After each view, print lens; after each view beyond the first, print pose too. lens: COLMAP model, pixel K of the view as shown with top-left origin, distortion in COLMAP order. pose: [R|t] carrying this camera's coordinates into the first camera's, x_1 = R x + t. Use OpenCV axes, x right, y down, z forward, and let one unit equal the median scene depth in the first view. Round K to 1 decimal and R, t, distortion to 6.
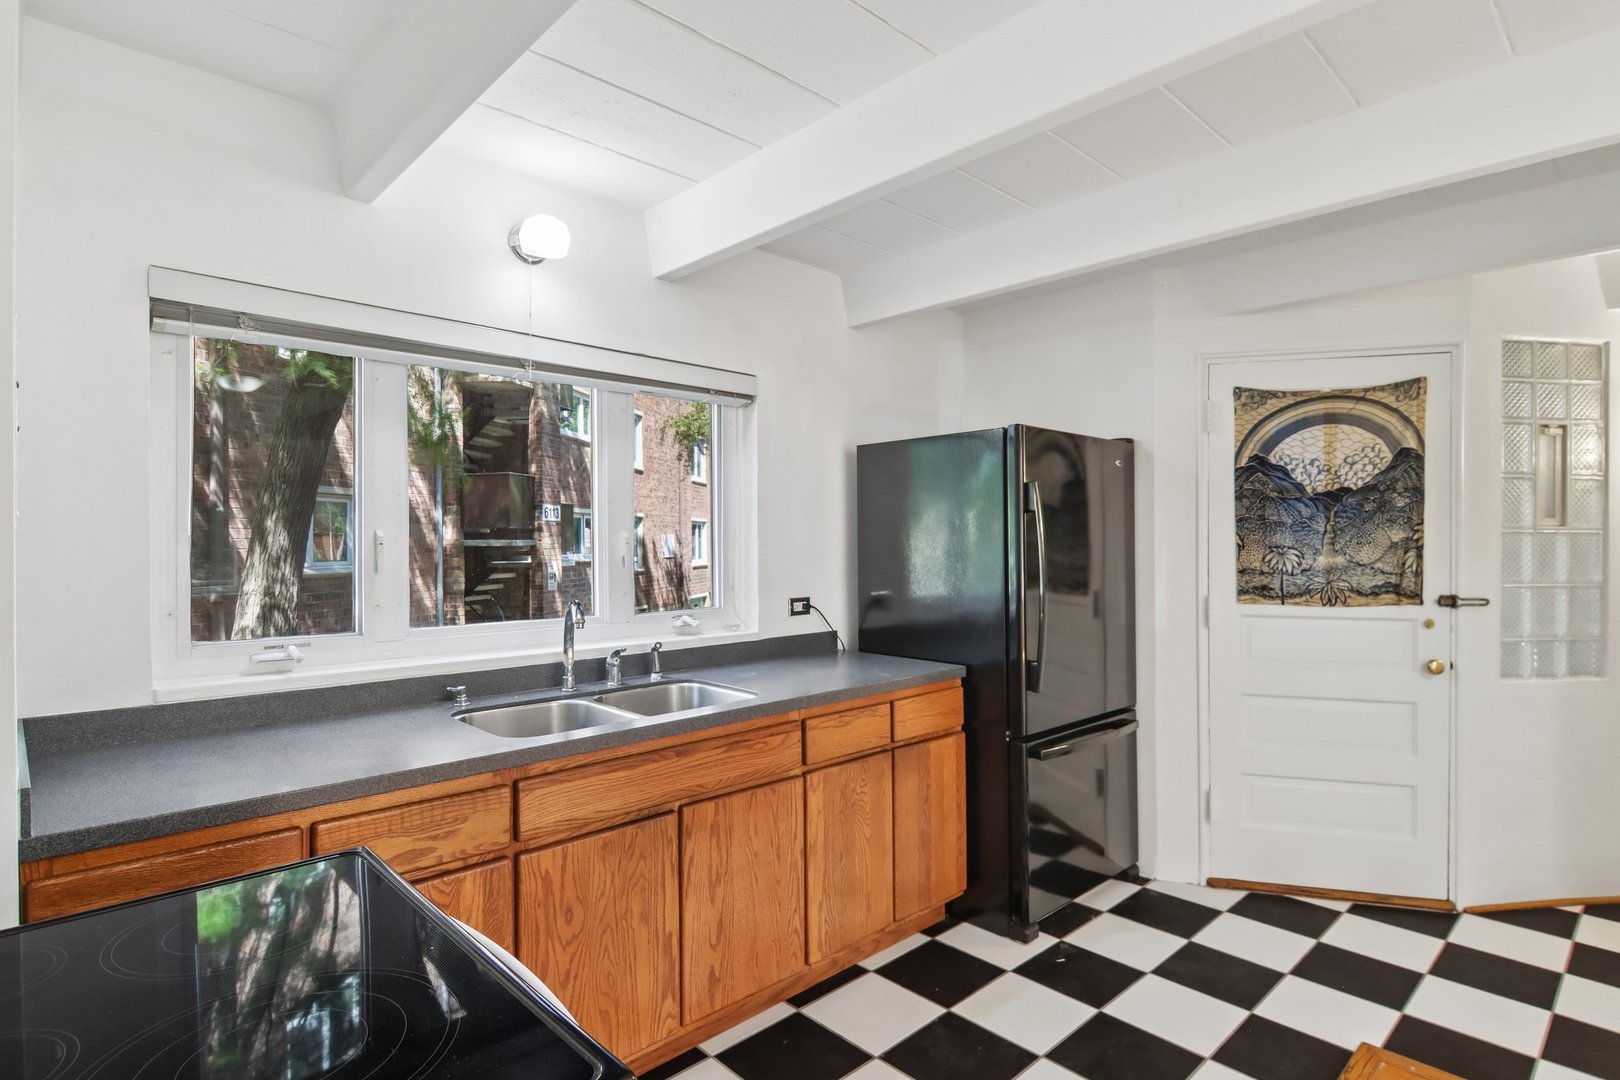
lens RADIAL K [[843.6, 0, 847.0], [0, 843.6, 541.5], [0, 0, 1]] dist [0.003924, -0.010733]
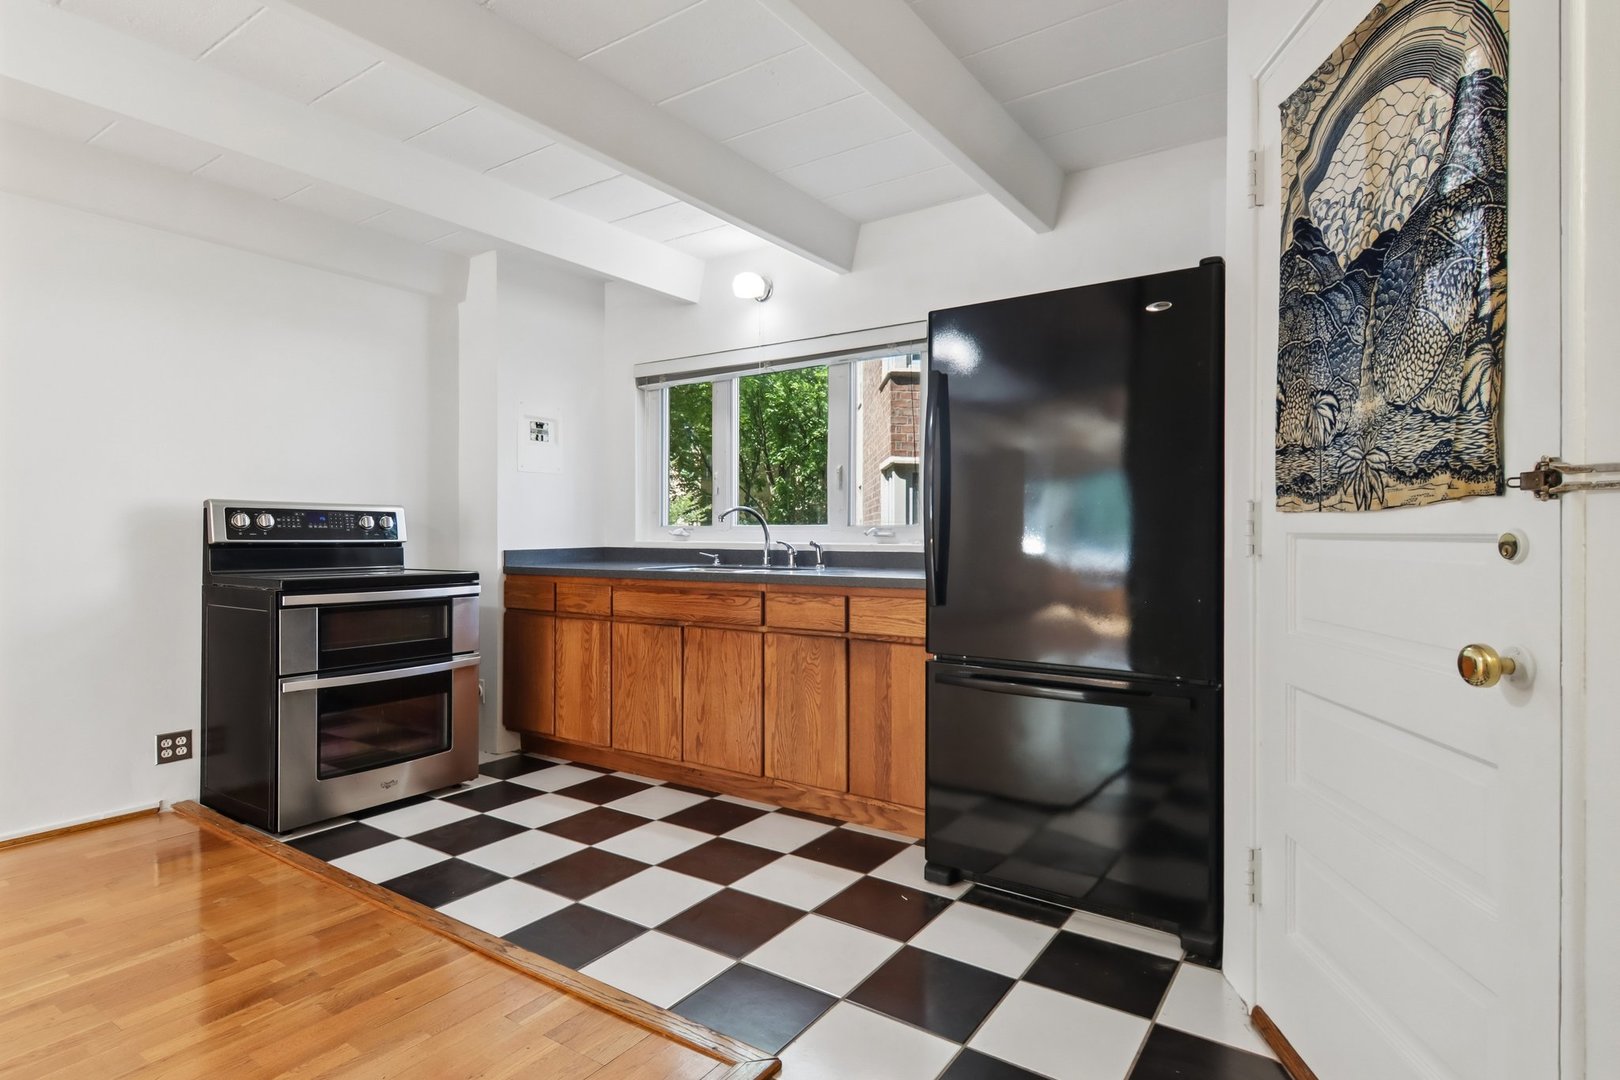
lens RADIAL K [[848.9, 0, 822.5], [0, 848.9, 542.0], [0, 0, 1]] dist [0.005351, -0.001467]
pose [[0.178818, 0.008072, -0.983849, 1.180411], [-0.004840, 0.999961, 0.007325, 0.112681], [0.983870, 0.003452, 0.178851, 0.780121]]
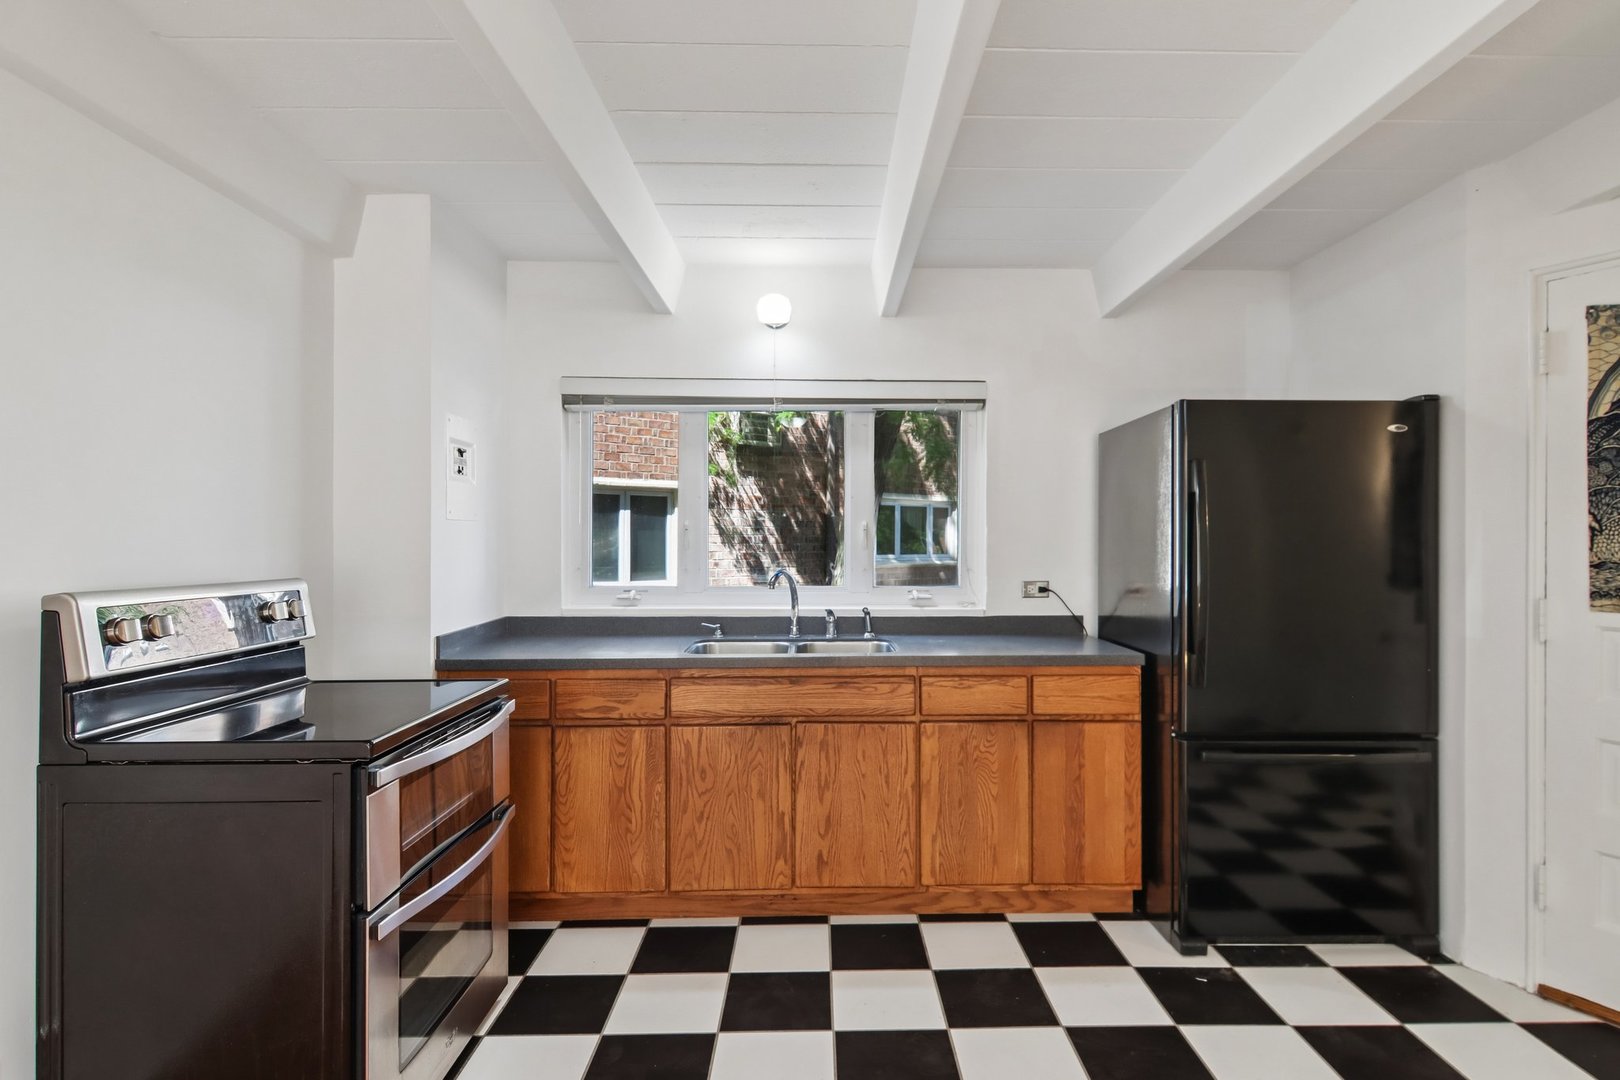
lens RADIAL K [[848.9, 0, 822.5], [0, 848.9, 542.0], [0, 0, 1]] dist [0.005351, -0.001467]
pose [[0.720573, 0.001211, -0.693378, 0.621261], [-0.003488, 0.999992, -0.001878, 0.024241], [0.693370, 0.003772, 0.720572, 0.044997]]
